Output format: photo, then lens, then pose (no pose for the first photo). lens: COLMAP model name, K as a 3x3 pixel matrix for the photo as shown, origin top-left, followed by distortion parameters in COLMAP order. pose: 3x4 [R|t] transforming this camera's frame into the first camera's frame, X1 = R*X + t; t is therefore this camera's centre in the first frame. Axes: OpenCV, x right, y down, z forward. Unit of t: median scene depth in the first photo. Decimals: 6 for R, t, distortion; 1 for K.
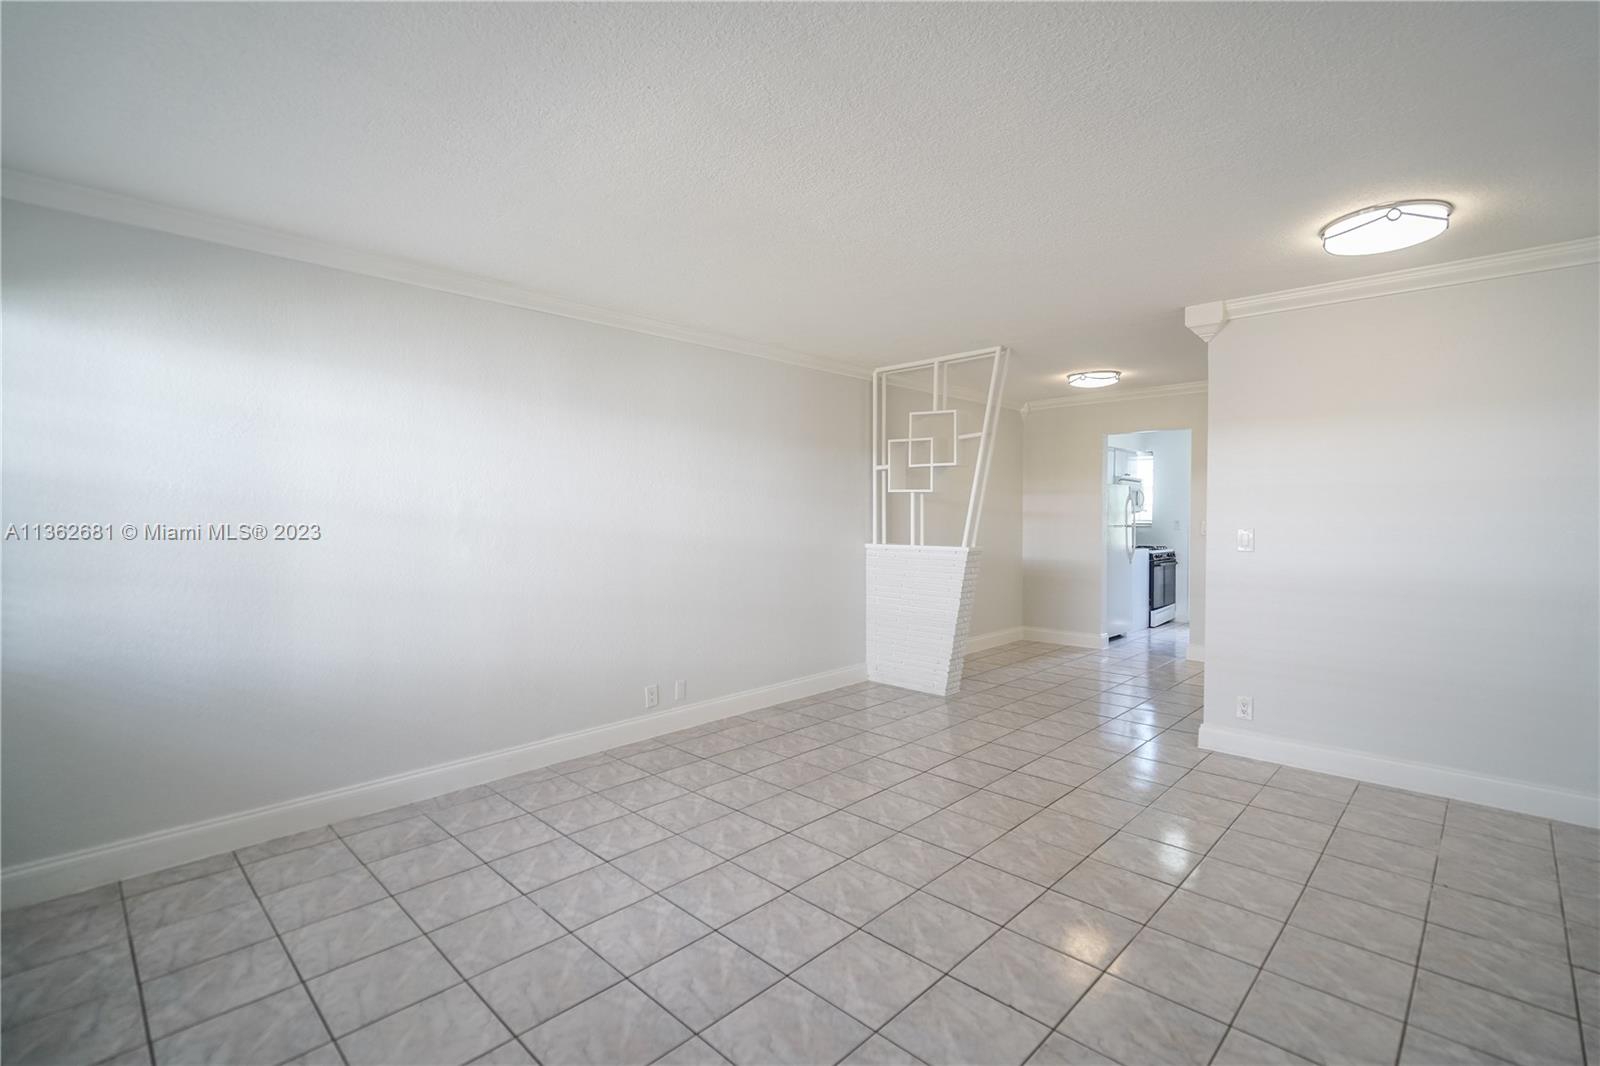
lens RADIAL K [[725.7, 0, 809.9], [0, 725.7, 539.8], [0, 0, 1]] dist [0.004047, 0.001617]
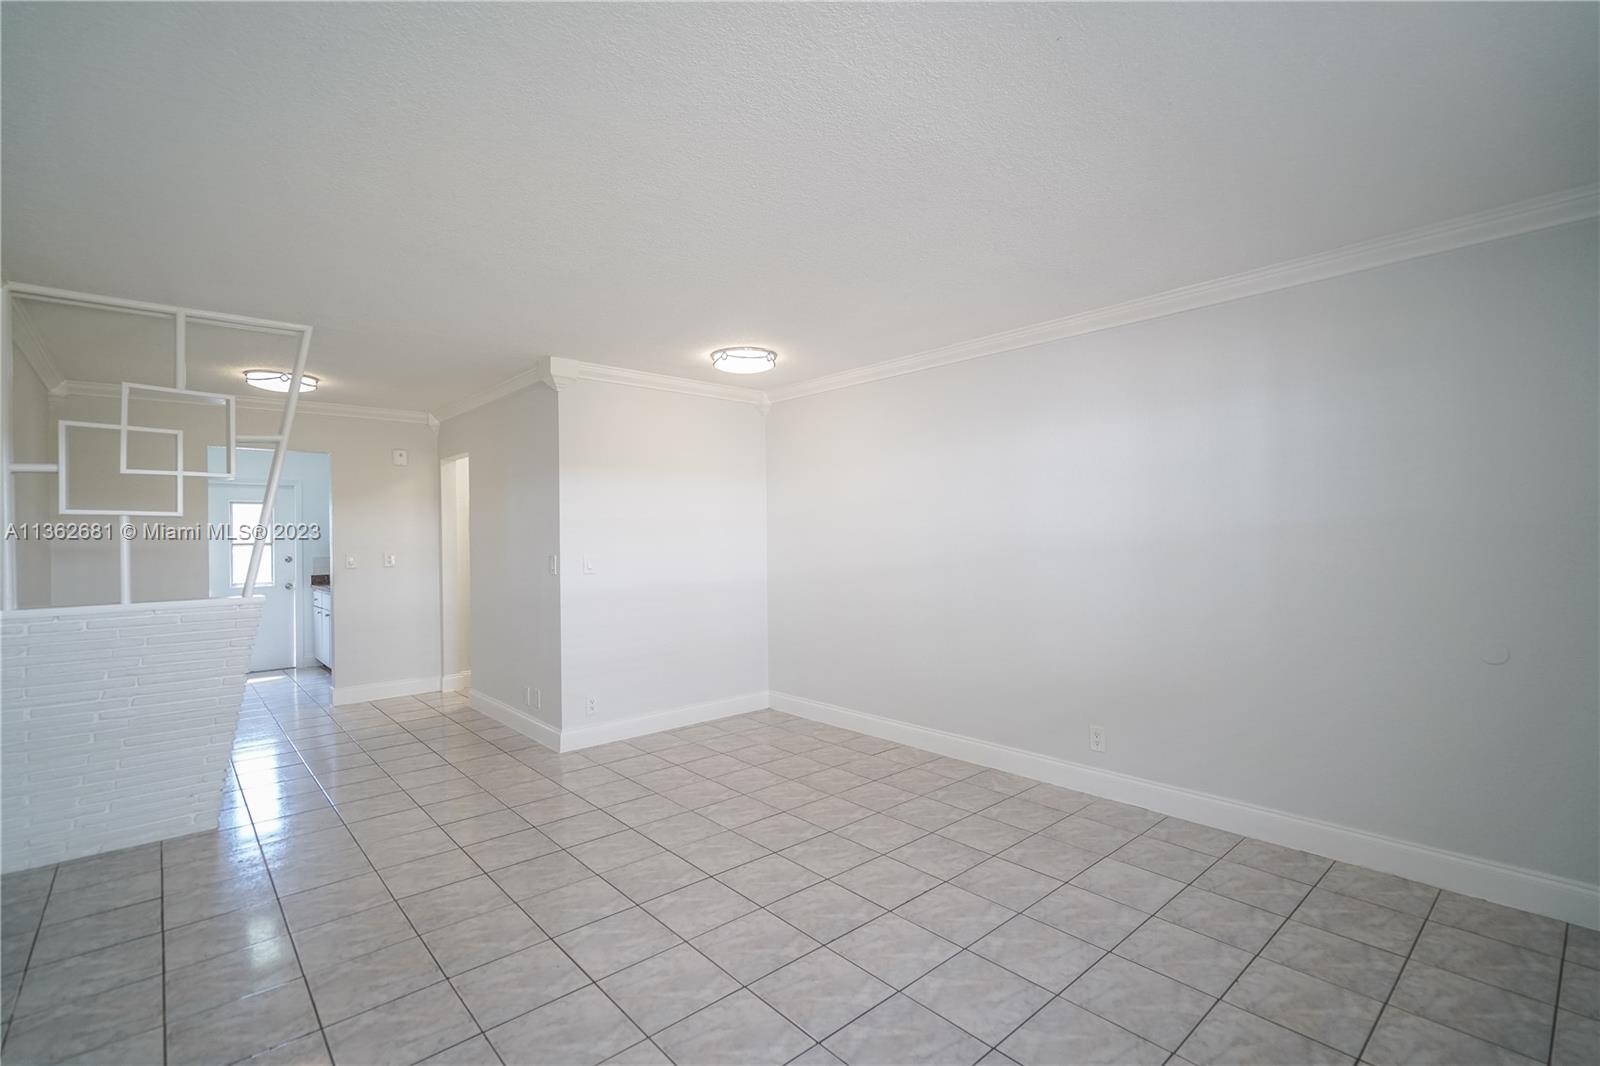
lens RADIAL K [[725.7, 0, 808.8], [0, 725.7, 533.1], [0, 0, 1]] dist [0.004047, 0.001617]
pose [[0.083832, 0.002983, 0.996475, -0.580565], [0.054145, 0.998505, -0.007544, -0.022610], [-0.995008, 0.054586, 0.083545, 0.550597]]
